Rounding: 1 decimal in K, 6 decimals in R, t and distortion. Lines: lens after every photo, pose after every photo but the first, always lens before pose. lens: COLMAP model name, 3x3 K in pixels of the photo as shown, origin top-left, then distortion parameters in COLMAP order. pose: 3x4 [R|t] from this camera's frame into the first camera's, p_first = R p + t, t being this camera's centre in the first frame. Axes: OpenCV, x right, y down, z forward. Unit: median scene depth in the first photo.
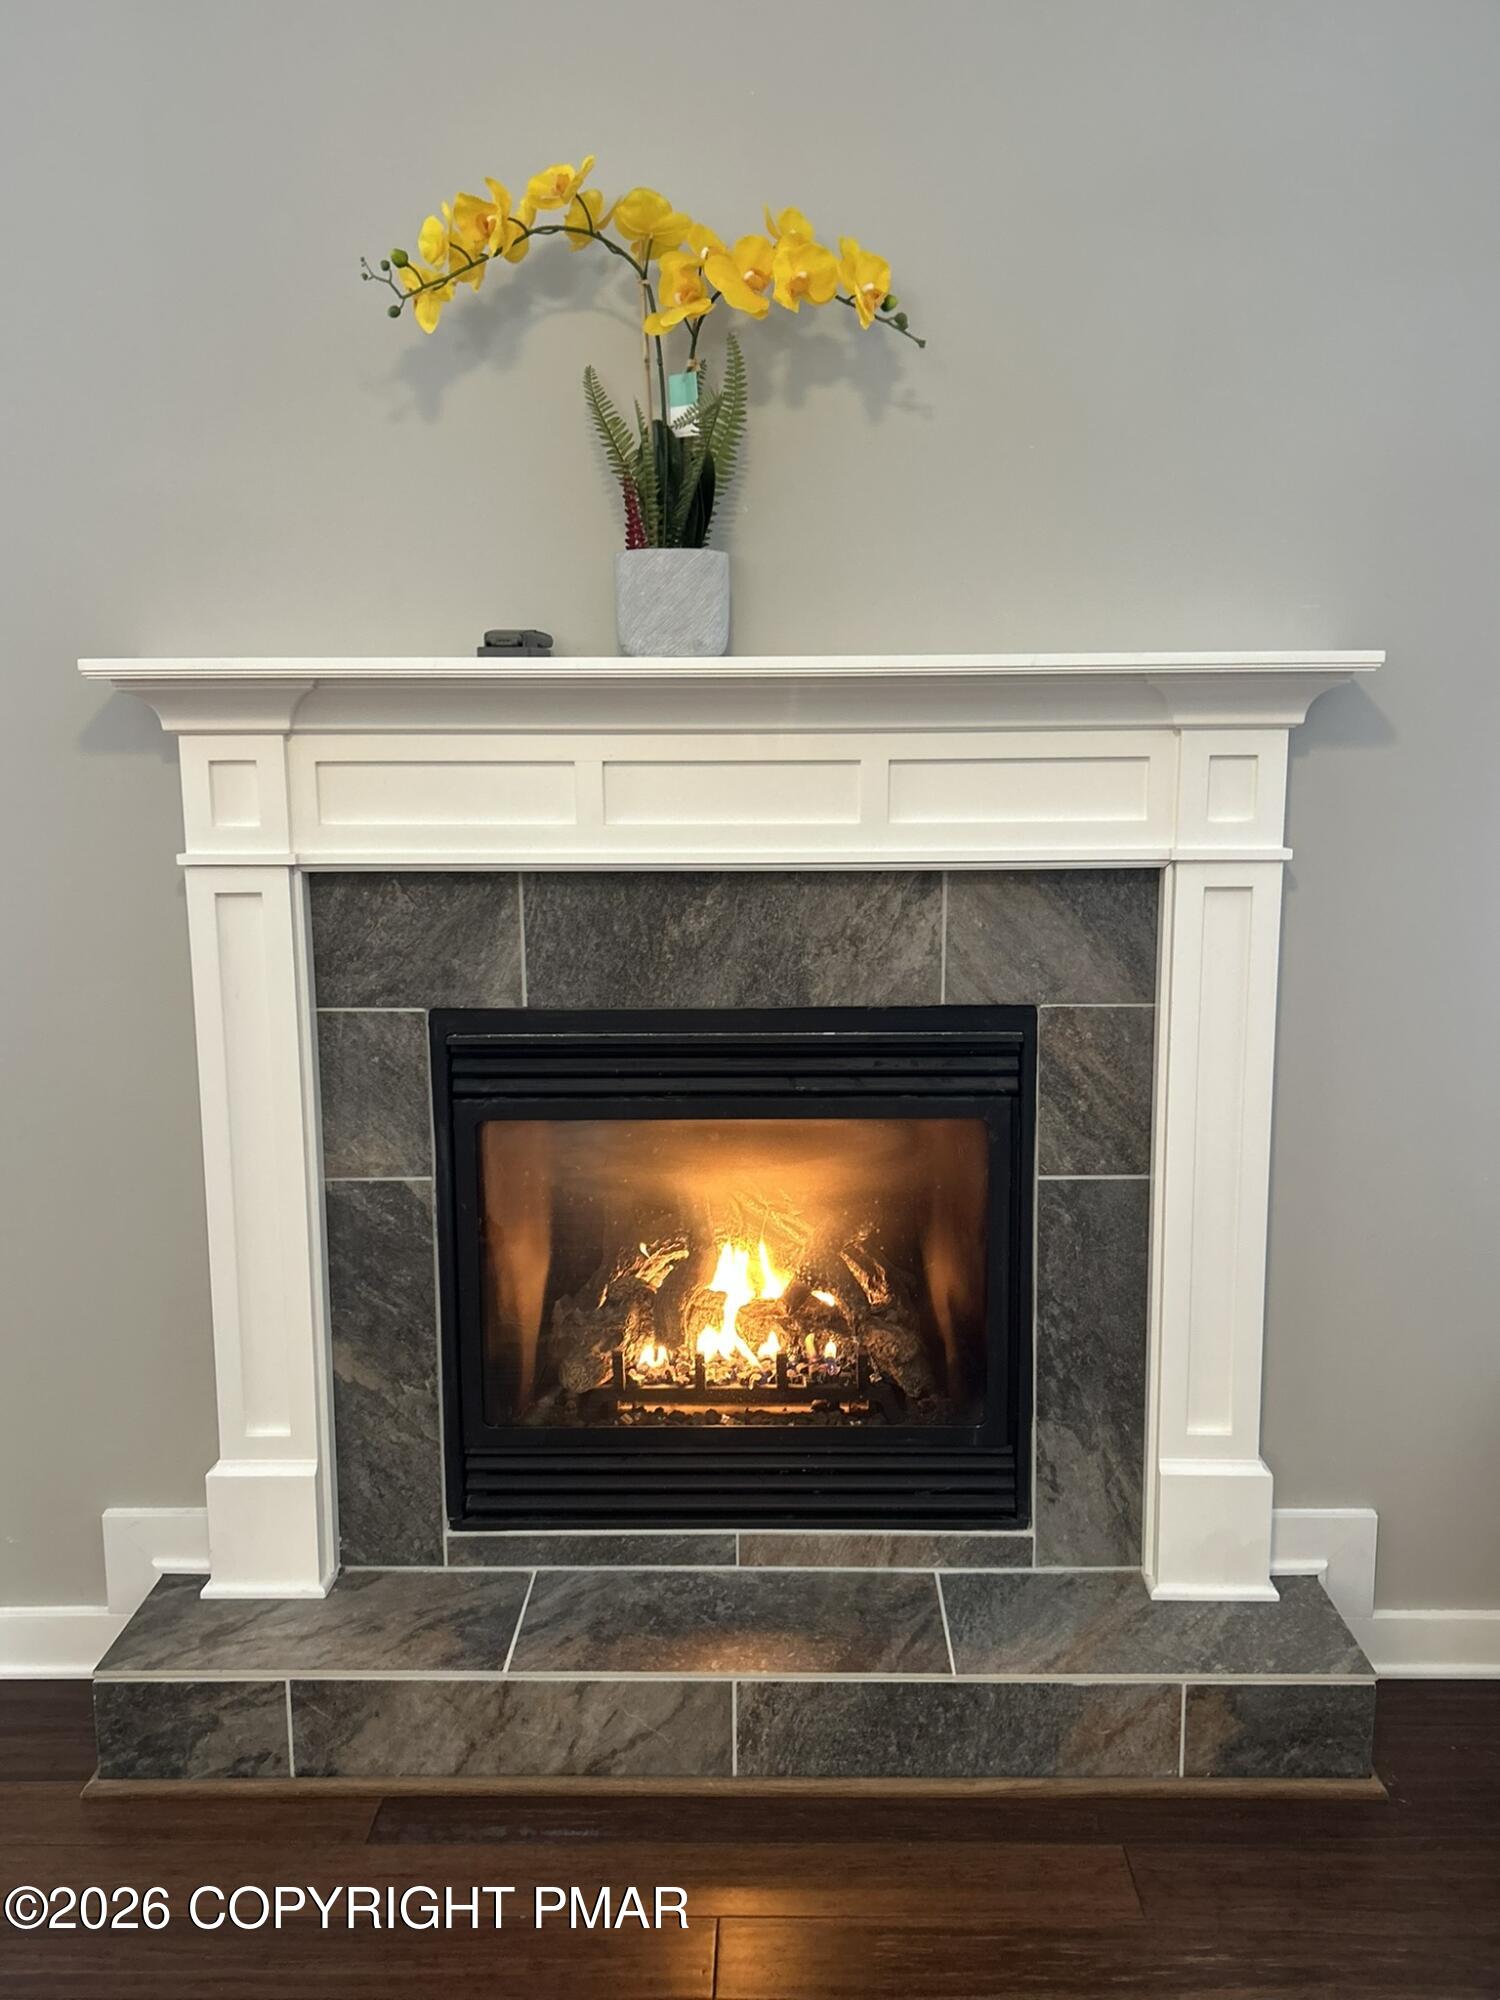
lens RADIAL K [[1684.6, 0, 750.0], [0, 1684.6, 1000.0], [0, 0, 1]] dist [0.022421, -0.001294]
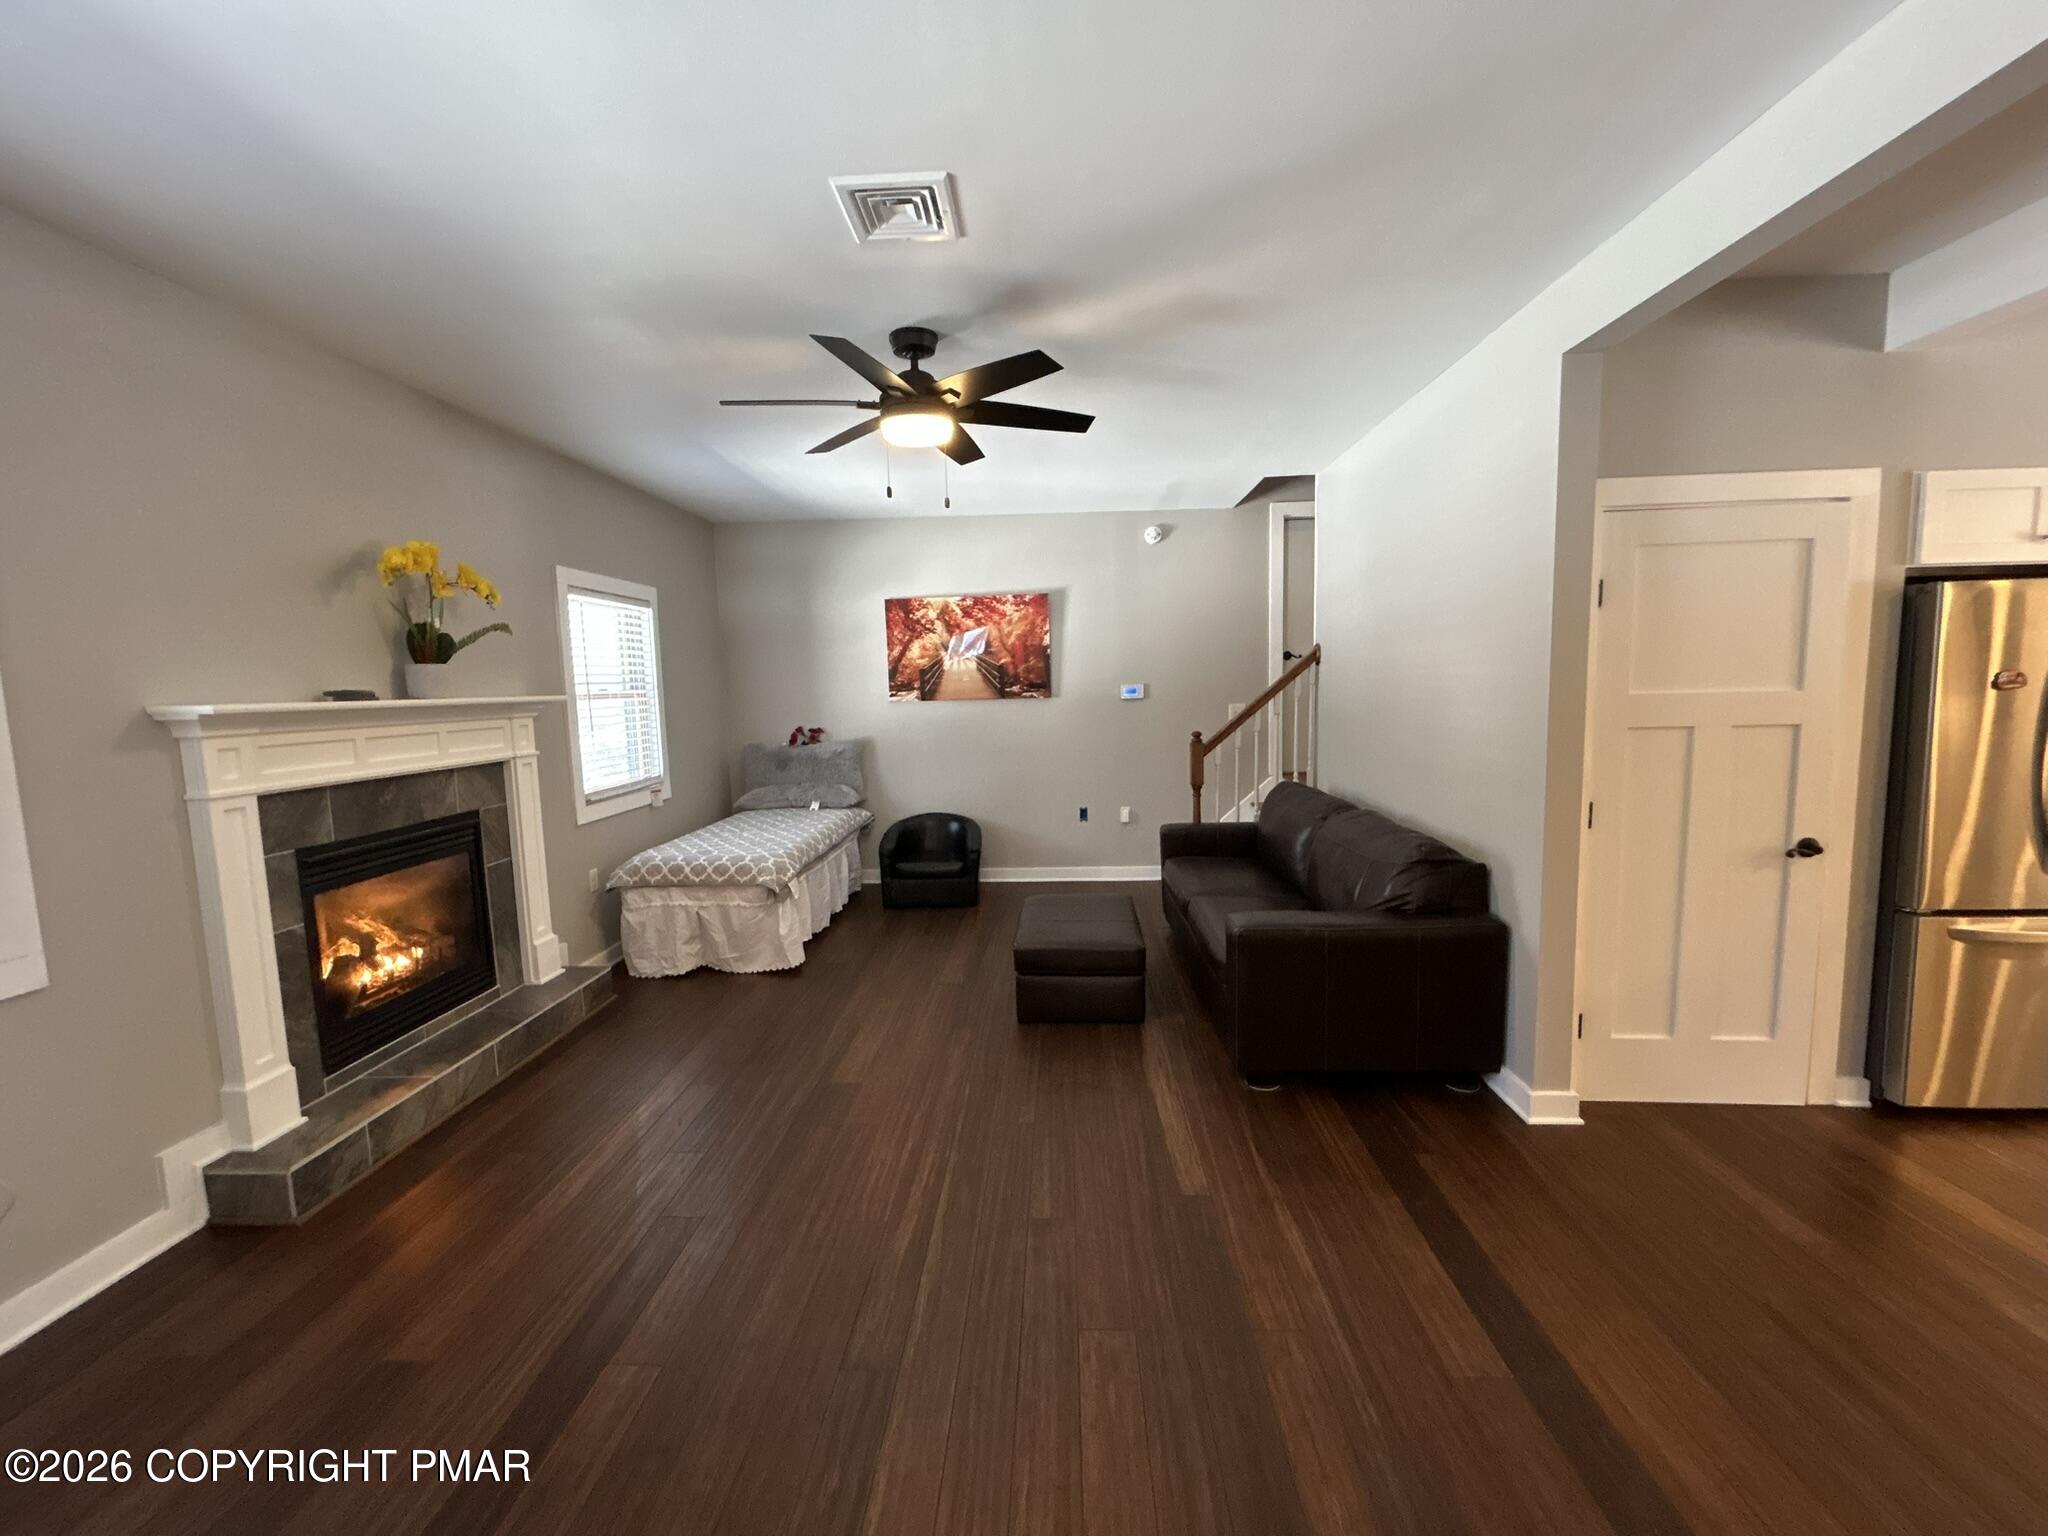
lens RADIAL K [[822.2, 0, 1021.4], [0, 822.2, 771.5], [0, 0, 1]] dist [-0.001055, -0.000110]
pose [[0.031521, -0.099465, 0.994542, -1.268605], [0.175116, 0.980195, 0.092480, -0.029823], [-0.984043, 0.171245, 0.048315, -0.047899]]
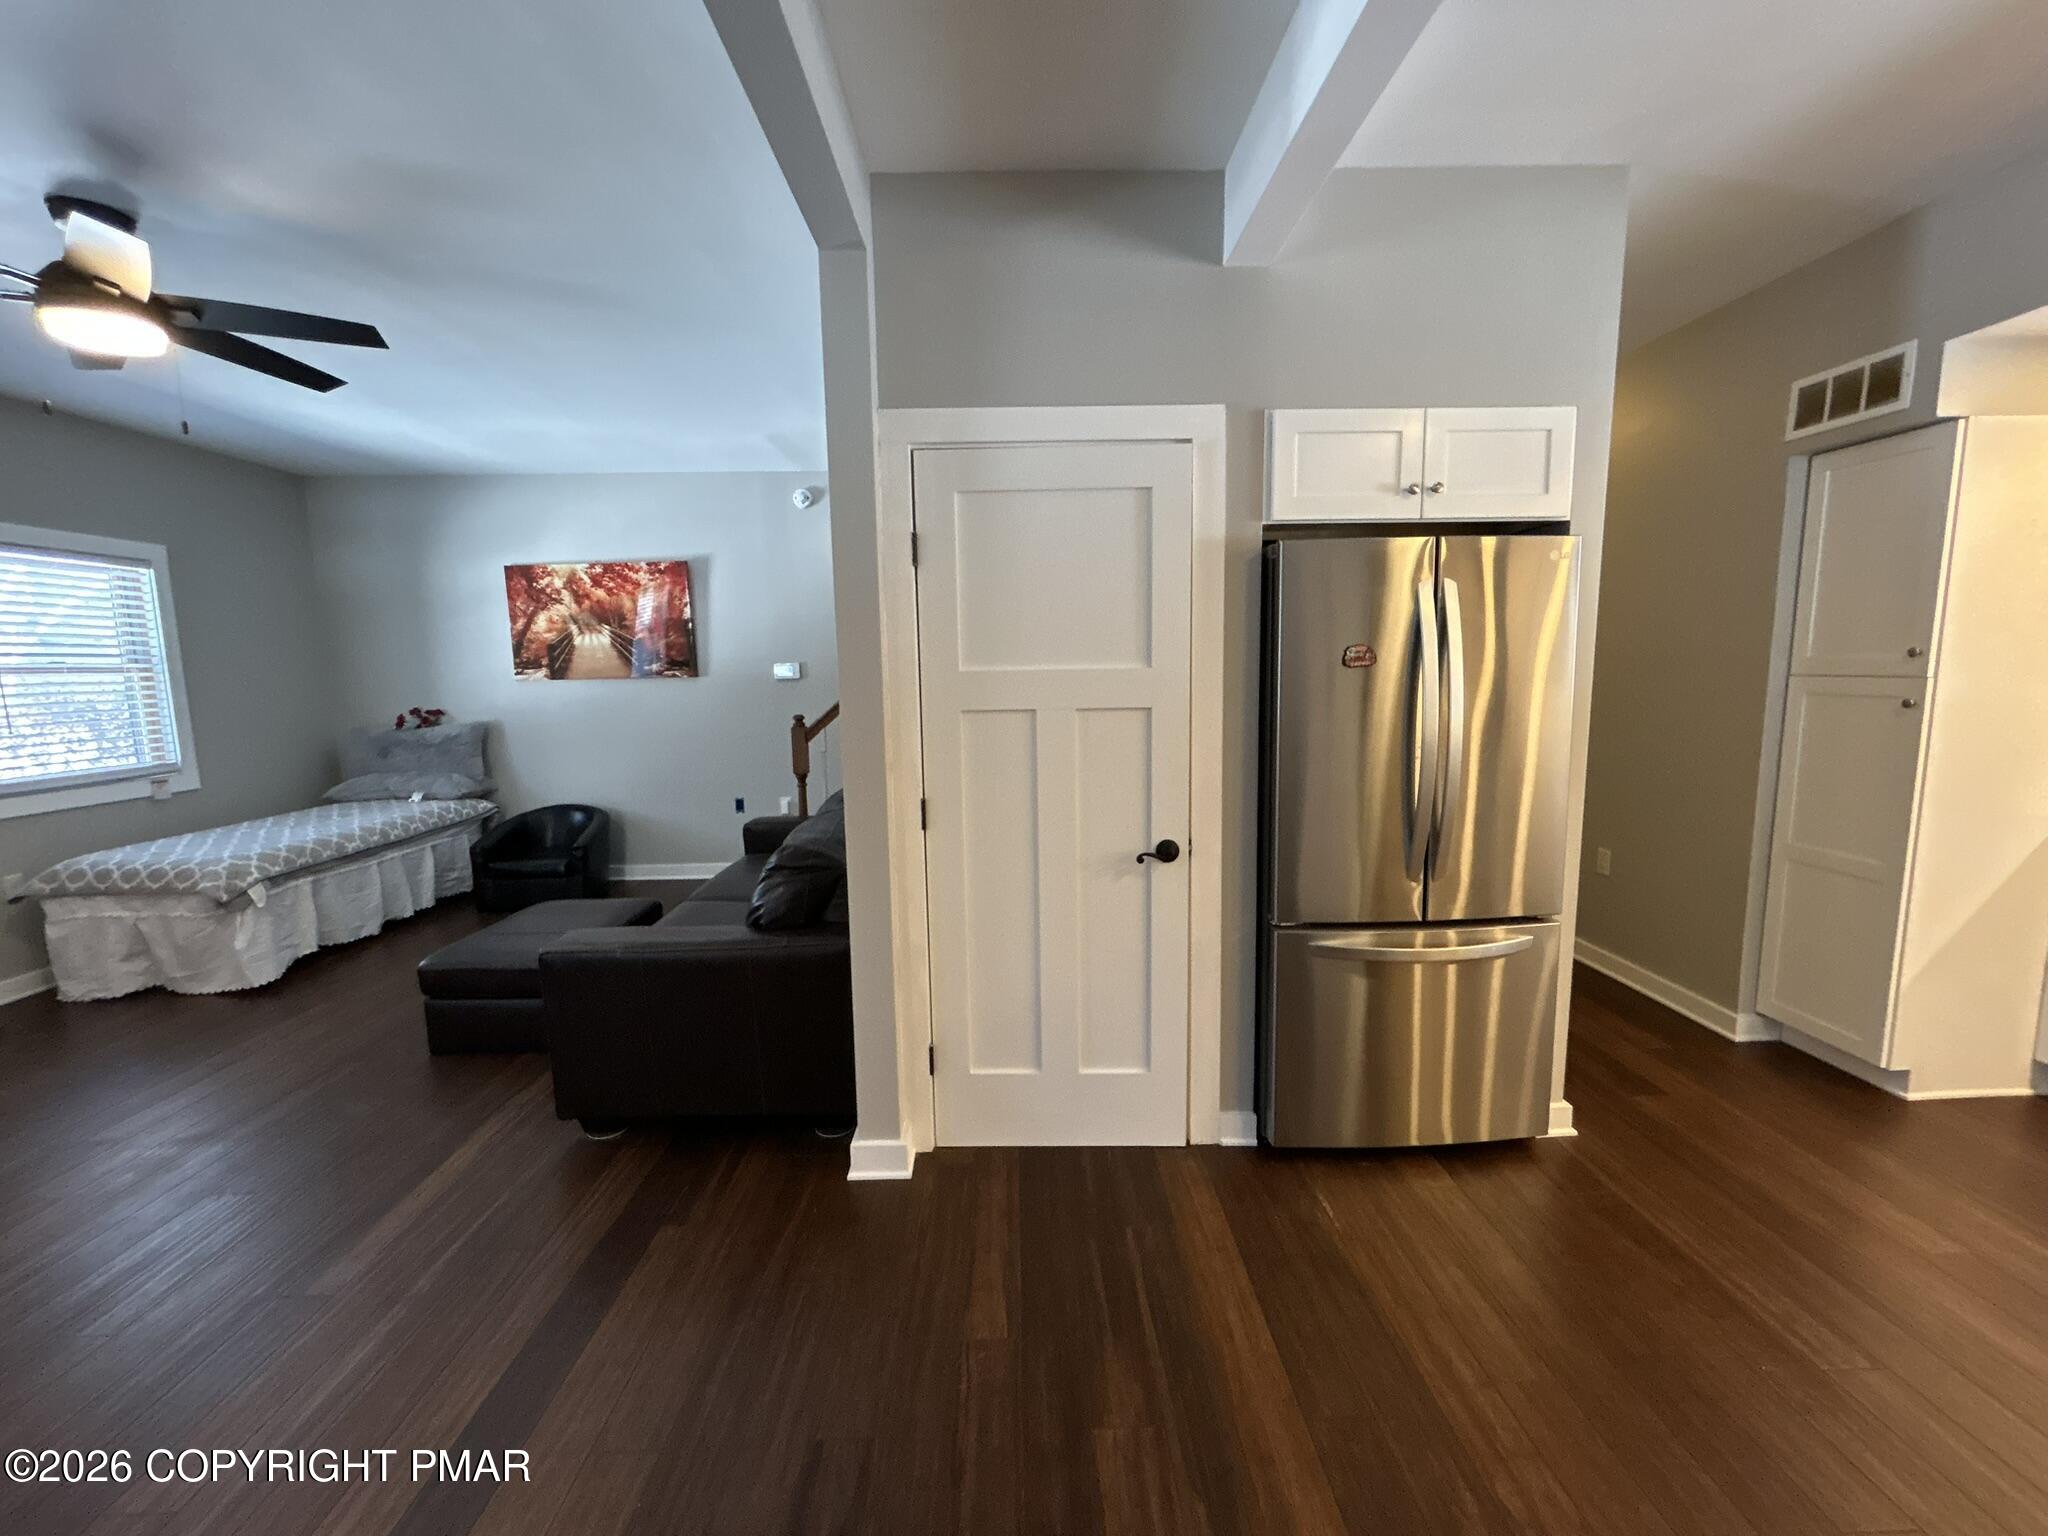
lens RADIAL K [[822.2, 0, 1021.4], [0, 822.2, 771.5], [0, 0, 1]] dist [-0.001055, -0.000110]
pose [[-0.032286, -0.118295, 0.992453, -1.068475], [0.168046, 0.978193, 0.122062, 0.127456], [-0.985250, 0.170719, -0.011703, -0.874992]]
